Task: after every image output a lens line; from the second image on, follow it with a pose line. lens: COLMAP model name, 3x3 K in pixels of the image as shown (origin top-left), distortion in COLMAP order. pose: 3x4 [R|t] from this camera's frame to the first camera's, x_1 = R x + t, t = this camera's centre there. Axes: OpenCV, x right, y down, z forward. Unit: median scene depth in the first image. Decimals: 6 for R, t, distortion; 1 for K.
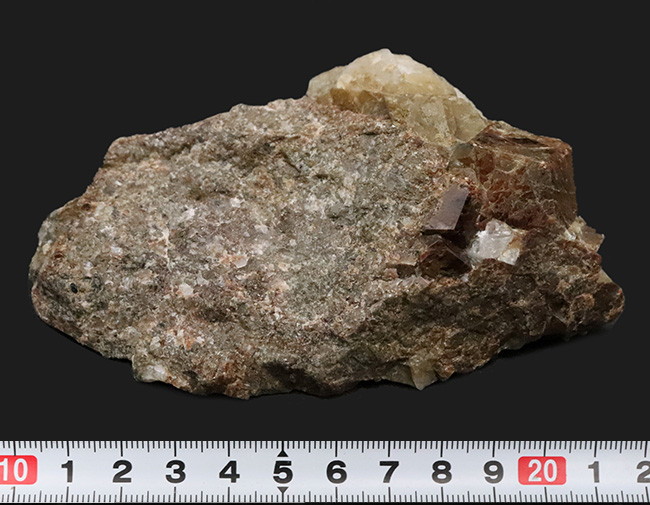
lens RADIAL K [[1131.6, 0, 323.0], [0, 1131.6, 256.9], [0, 0, 1]] dist [-0.044592, 0.000000]
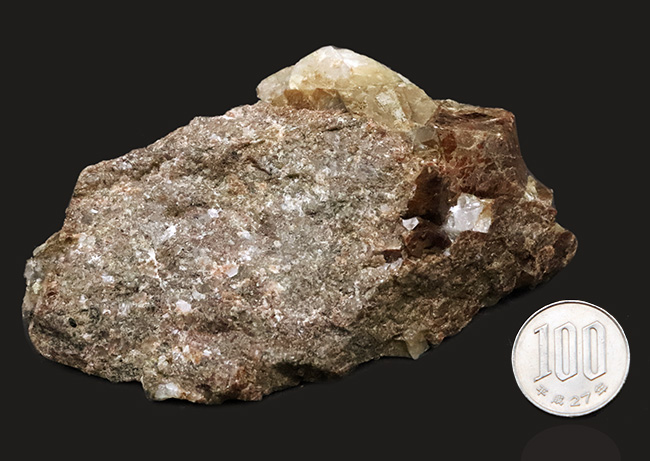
lens RADIAL K [[908.9, 0, 330.3], [0, 908.9, 225.2], [0, 0, 1]] dist [-0.081181, 0.000000]
pose [[0.976054, -0.160218, 0.147136, -0.099621], [0.153554, 0.986571, 0.055659, -0.068801], [-0.154078, -0.031733, 0.987549, 0.165210]]
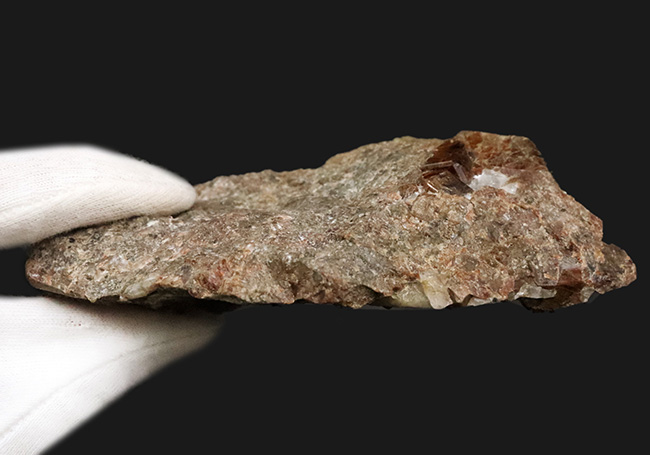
lens RADIAL K [[988.7, 0, 323.7], [0, 988.7, 228.3], [0, 0, 1]] dist [-0.052242, 0.000000]
pose [[0.999913, 0.000500, 0.013174, -0.013375], [0.009855, 0.635445, -0.772083, 0.685304], [-0.008758, 0.772146, 0.635385, 0.448213]]
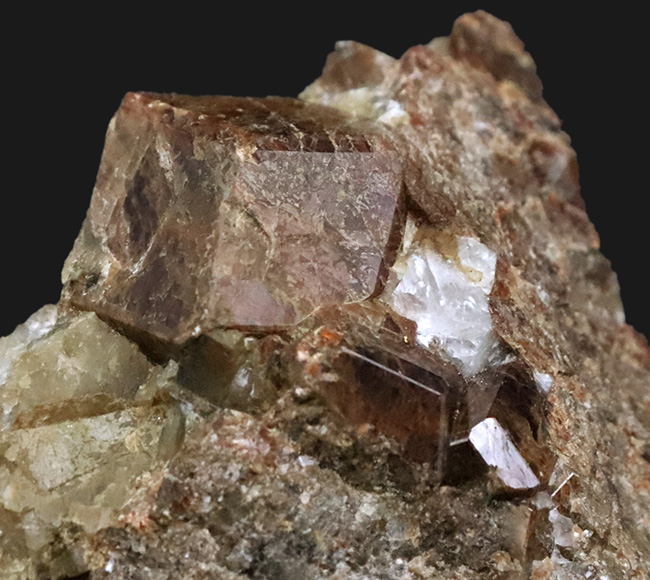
lens RADIAL K [[2795.5, 0, 326.1], [0, 2795.5, 290.7], [0, 0, 1]] dist [0.034895, 0.000000]
pose [[-0.042422, -0.956253, 0.289448, -0.104908], [0.911110, 0.081854, 0.403954, -0.404300], [-0.409975, 0.280855, 0.867779, 0.215205]]
